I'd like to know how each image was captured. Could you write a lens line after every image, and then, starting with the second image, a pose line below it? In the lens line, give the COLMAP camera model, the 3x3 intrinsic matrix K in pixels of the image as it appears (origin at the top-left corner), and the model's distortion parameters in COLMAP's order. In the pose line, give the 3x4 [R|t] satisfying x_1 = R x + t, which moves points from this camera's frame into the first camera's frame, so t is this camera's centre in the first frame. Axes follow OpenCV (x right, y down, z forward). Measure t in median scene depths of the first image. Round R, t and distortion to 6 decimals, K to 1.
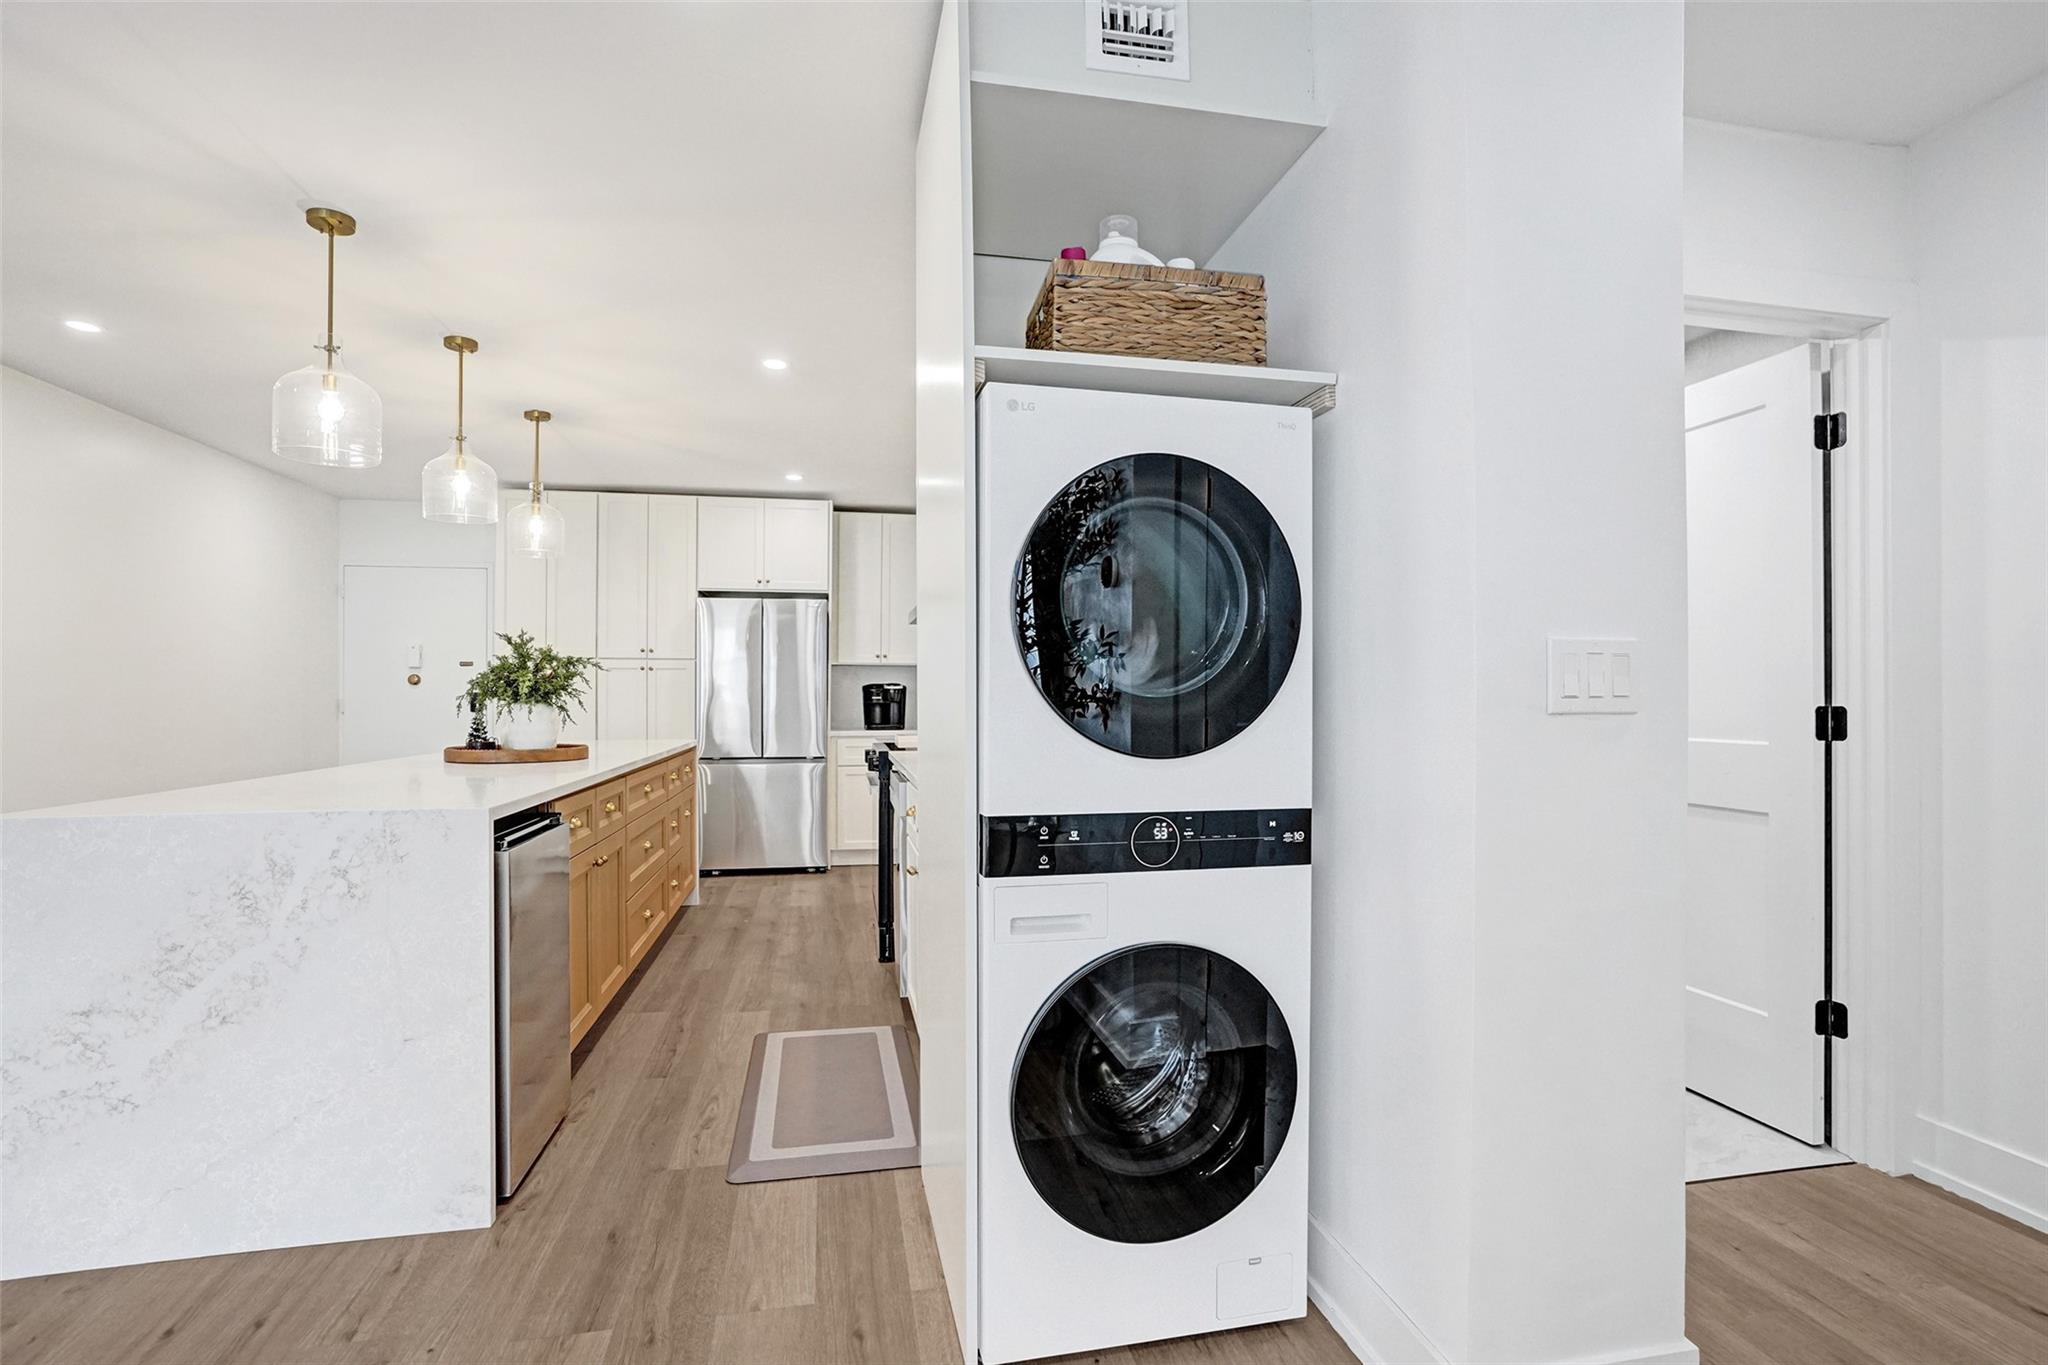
lens RADIAL K [[972.8, 0, 1022.3], [0, 972.8, 687.9], [0, 0, 1]] dist [-0.069686, 0.031338]
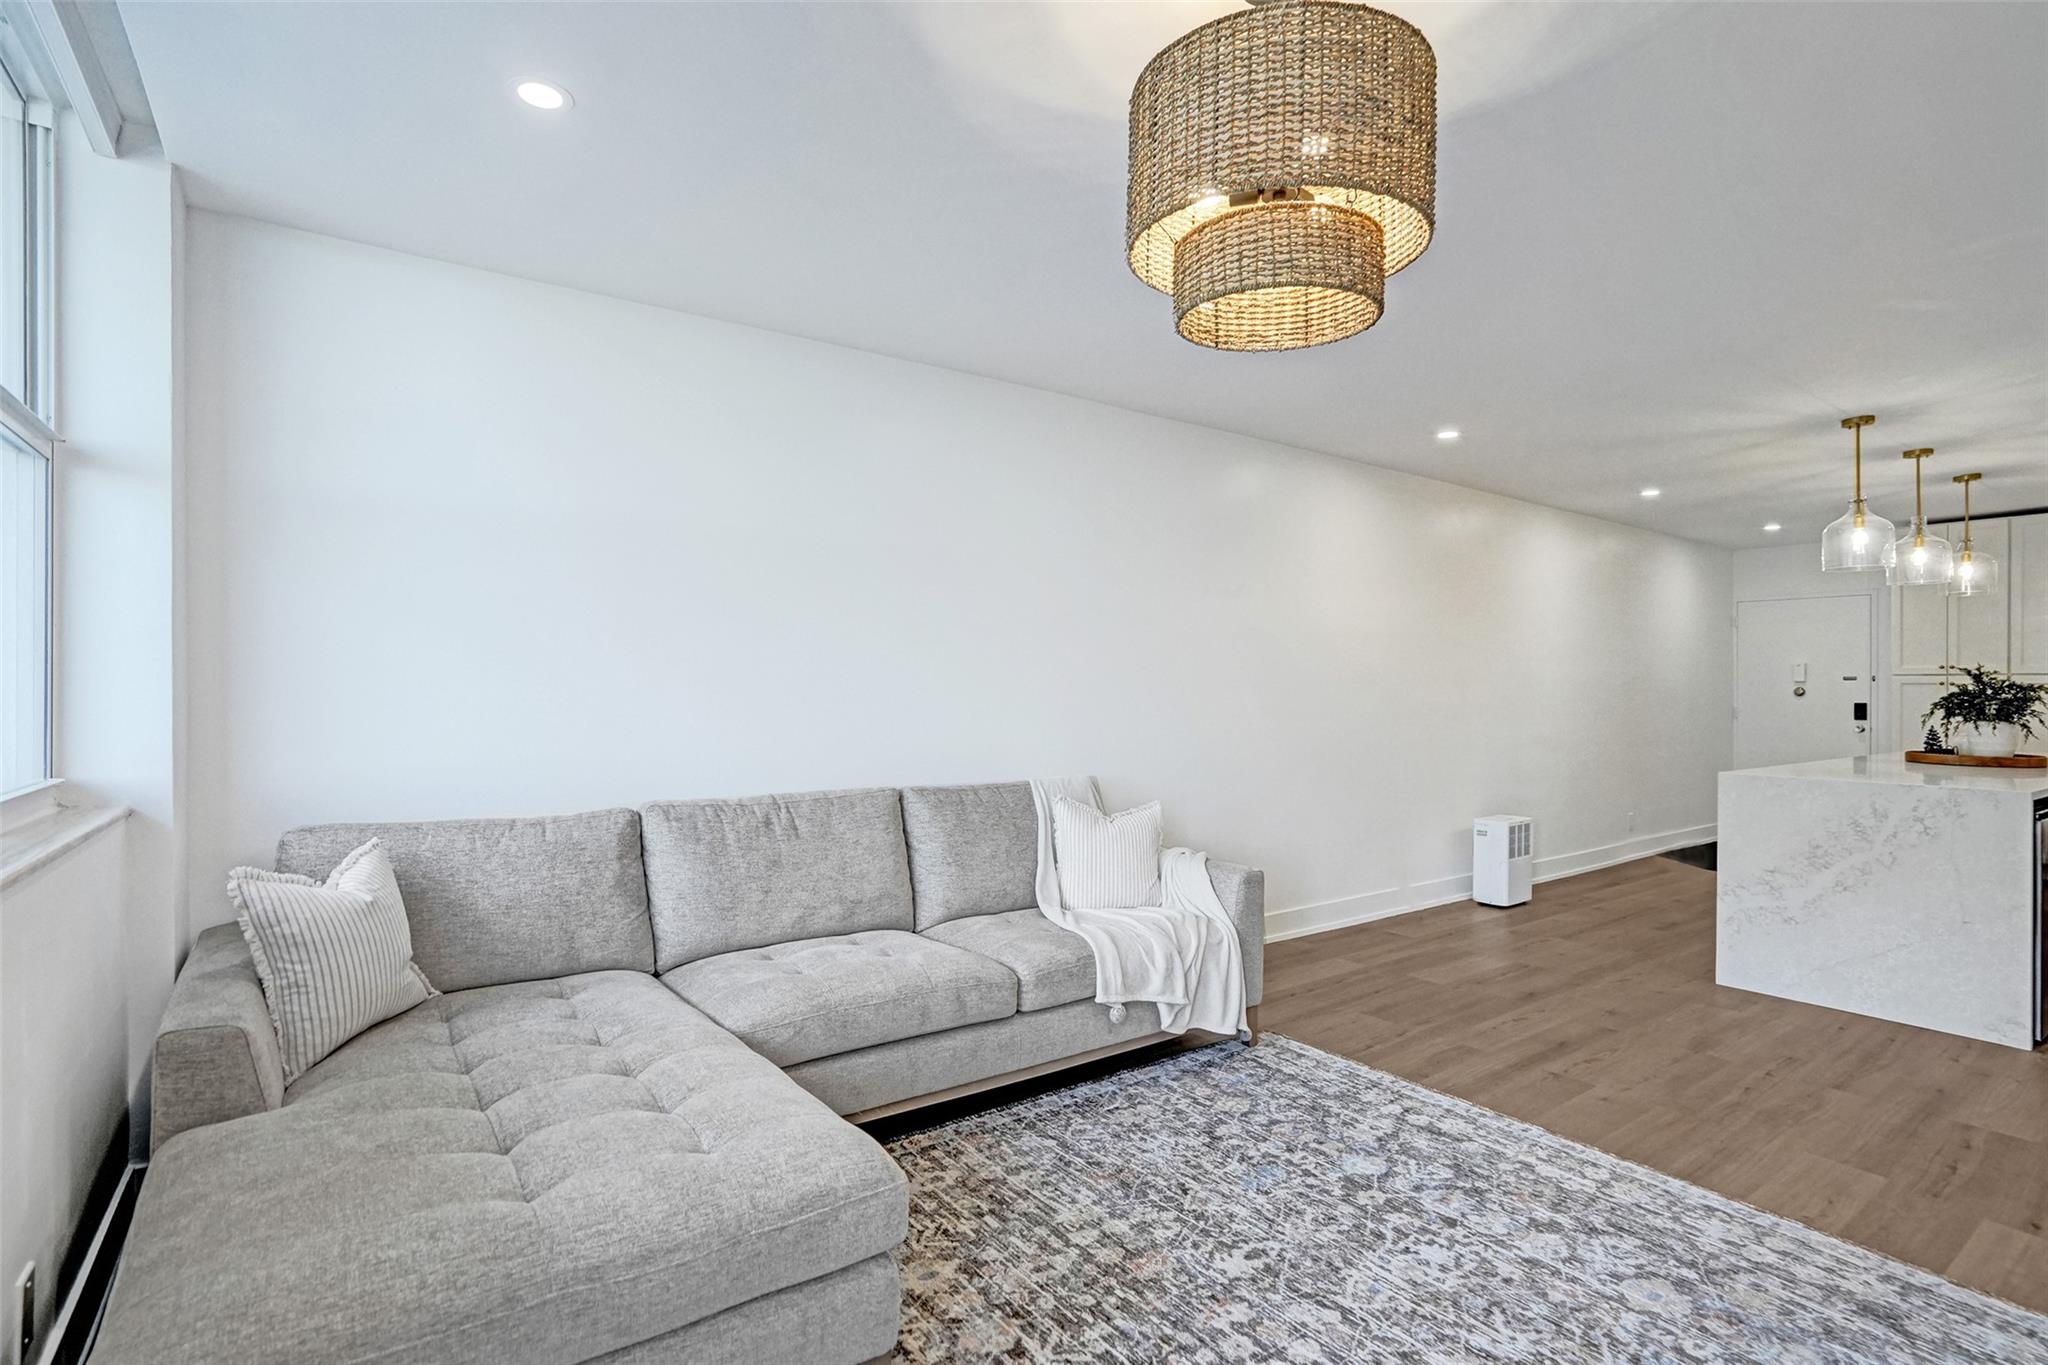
lens RADIAL K [[972.8, 0, 1022.3], [0, 972.8, 687.9], [0, 0, 1]] dist [-0.069686, 0.031338]
pose [[0.409586, 0.005829, -0.912253, 0.112708], [-0.001061, 0.999982, 0.005914, -0.035735], [0.912271, -0.001454, 0.409585, -0.744830]]
